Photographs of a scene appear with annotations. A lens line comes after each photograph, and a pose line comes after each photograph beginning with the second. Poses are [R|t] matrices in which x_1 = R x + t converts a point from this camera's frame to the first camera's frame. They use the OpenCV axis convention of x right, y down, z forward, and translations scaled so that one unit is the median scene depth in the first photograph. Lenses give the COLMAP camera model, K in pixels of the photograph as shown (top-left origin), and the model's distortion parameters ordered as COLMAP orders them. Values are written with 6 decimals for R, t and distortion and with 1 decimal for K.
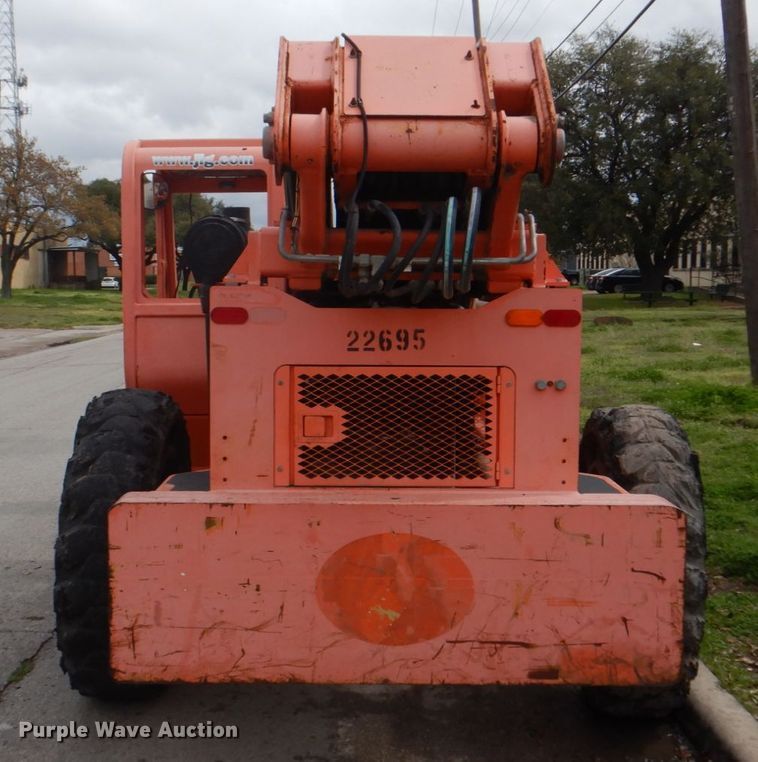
lens RADIAL K [[1183.5, 0, 338.2], [0, 1183.5, 361.8], [0, 0, 1]] dist [0.029672, 0.000000]
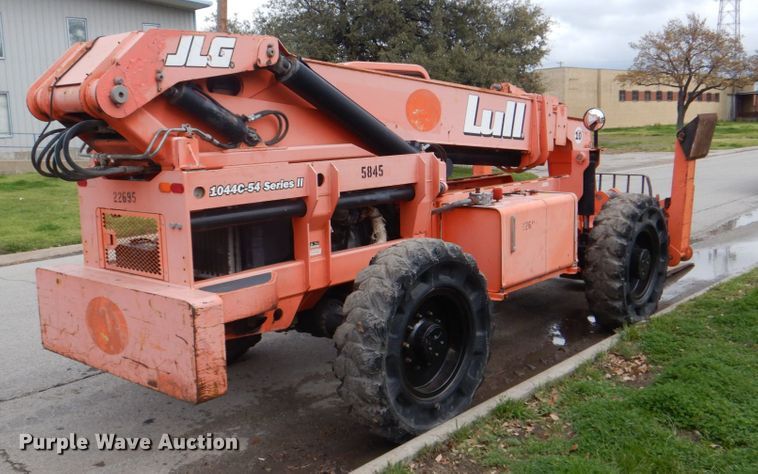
lens RADIAL K [[755.3, 0, 373.1], [0, 755.3, 235.9], [0, 0, 1]] dist [0.003515, 0.000000]
pose [[0.757815, 0.073835, -0.648278, 1.133882], [-0.016690, 0.995445, 0.093866, -0.076716], [0.652256, -0.060313, 0.755595, 0.341831]]
